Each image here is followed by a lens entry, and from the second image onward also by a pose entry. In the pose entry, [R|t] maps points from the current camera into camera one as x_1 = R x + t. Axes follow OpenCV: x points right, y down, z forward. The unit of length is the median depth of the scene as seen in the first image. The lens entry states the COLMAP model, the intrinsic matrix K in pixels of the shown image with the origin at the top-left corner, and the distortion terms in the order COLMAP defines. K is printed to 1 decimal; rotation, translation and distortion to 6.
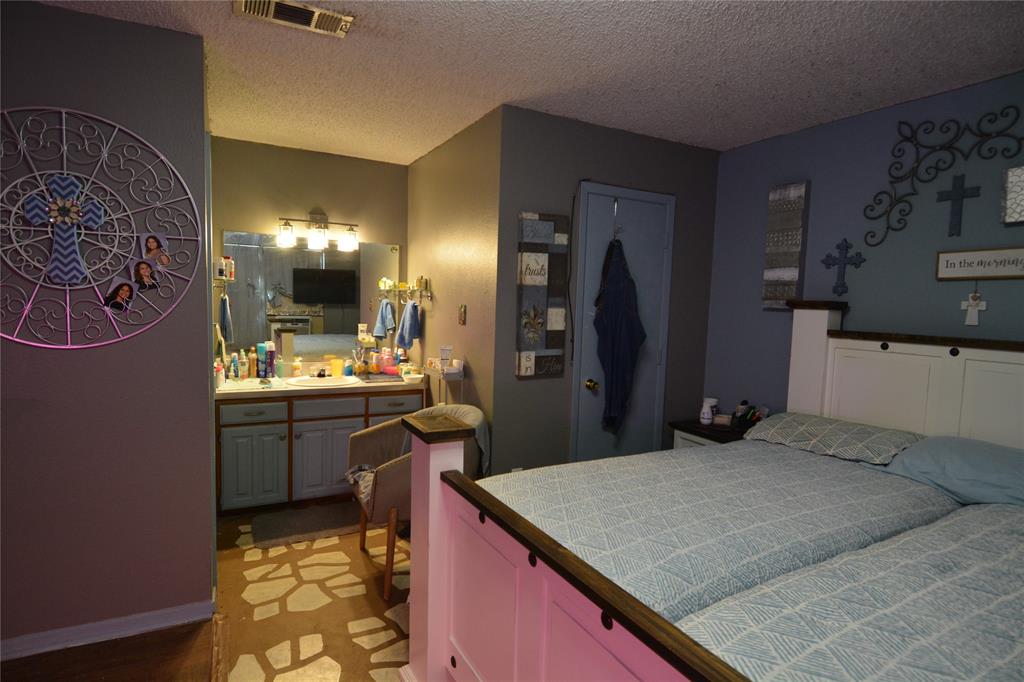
lens RADIAL K [[539.2, 0, 511.1], [0, 539.2, 342.1], [0, 0, 1]] dist [0.017935, -0.029210]
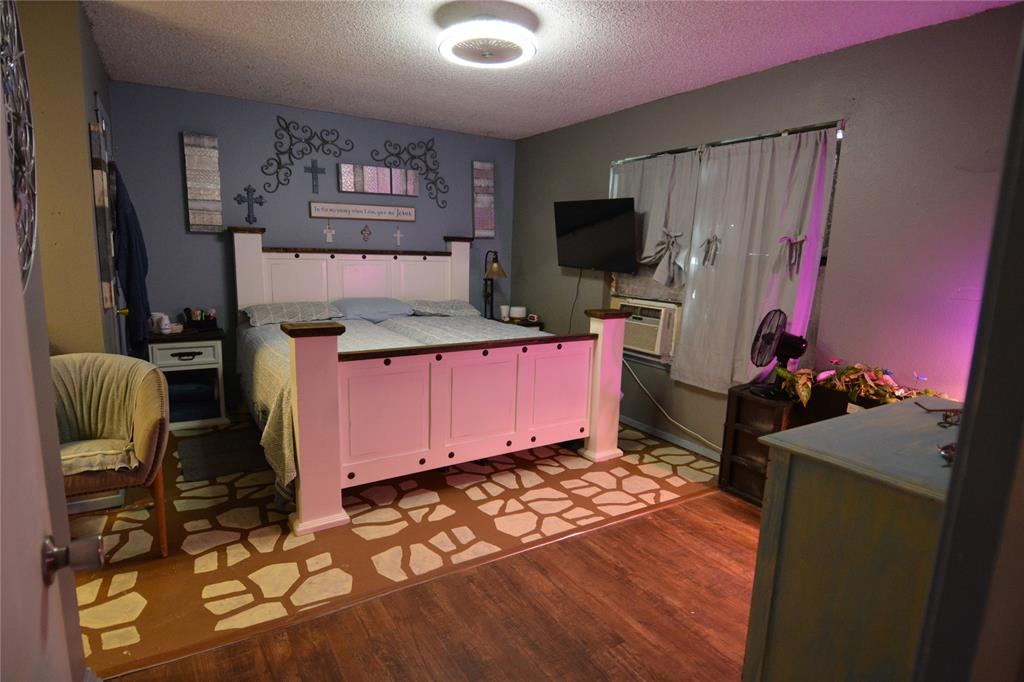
lens RADIAL K [[539.2, 0, 511.1], [0, 539.2, 342.1], [0, 0, 1]] dist [0.017935, -0.029210]
pose [[-0.045617, -0.226330, 0.972982, -1.091270], [0.028623, 0.973300, 0.227746, -0.098693], [-0.998549, 0.038239, -0.037921, 0.396855]]
